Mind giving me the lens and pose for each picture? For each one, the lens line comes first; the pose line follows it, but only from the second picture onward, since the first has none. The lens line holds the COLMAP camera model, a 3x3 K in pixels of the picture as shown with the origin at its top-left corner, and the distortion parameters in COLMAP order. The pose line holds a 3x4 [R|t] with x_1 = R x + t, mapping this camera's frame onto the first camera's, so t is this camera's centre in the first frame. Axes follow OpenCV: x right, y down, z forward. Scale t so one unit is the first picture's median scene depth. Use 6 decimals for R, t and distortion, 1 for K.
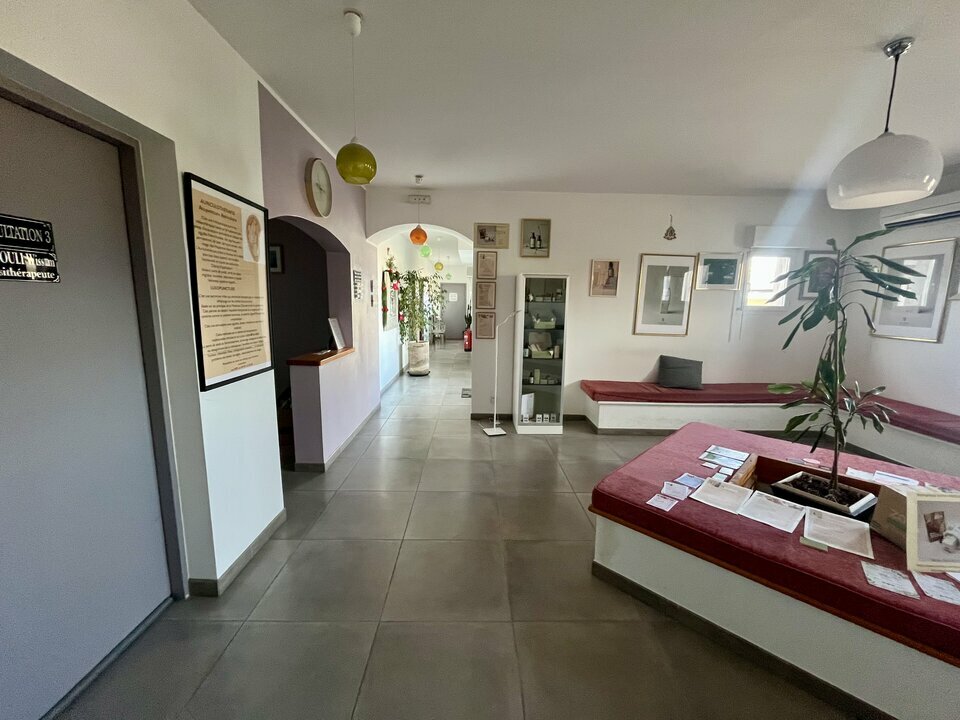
lens RADIAL K [[388.1, 0, 476.1], [0, 388.1, 359.5], [0, 0, 1]] dist [-0.003286, -0.000407]
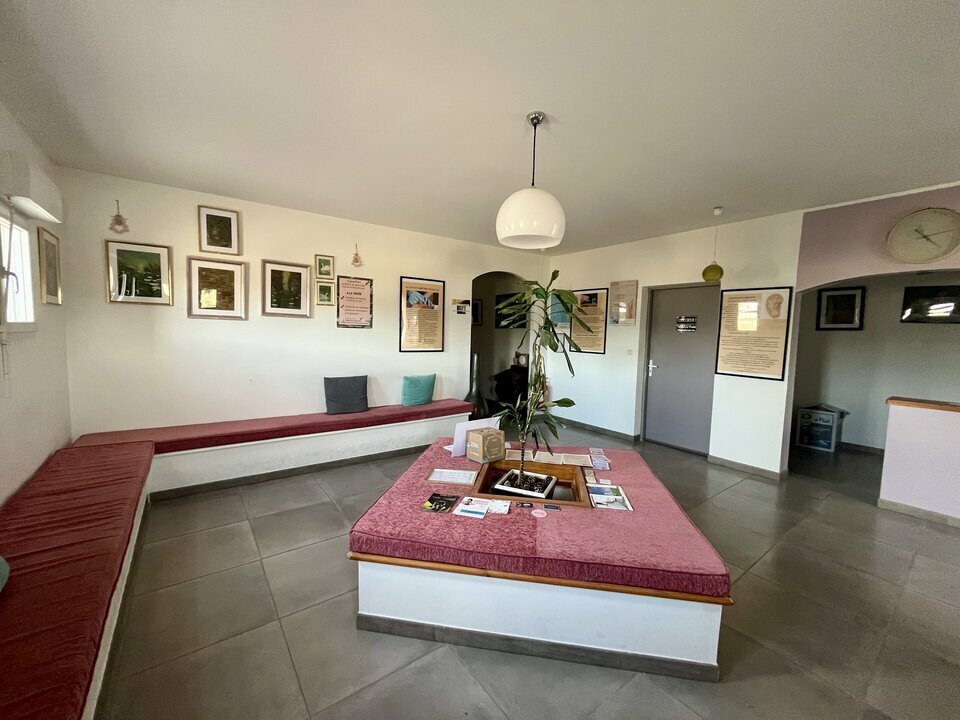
lens RADIAL K [[388.1, 0, 480.2], [0, 388.1, 358.4], [0, 0, 1]] dist [-0.003286, -0.000407]
pose [[-0.799312, 0.008841, -0.600852, 1.668746], [-0.131072, 0.973251, 0.188686, -0.239869], [0.586448, 0.229574, -0.776772, 1.698657]]
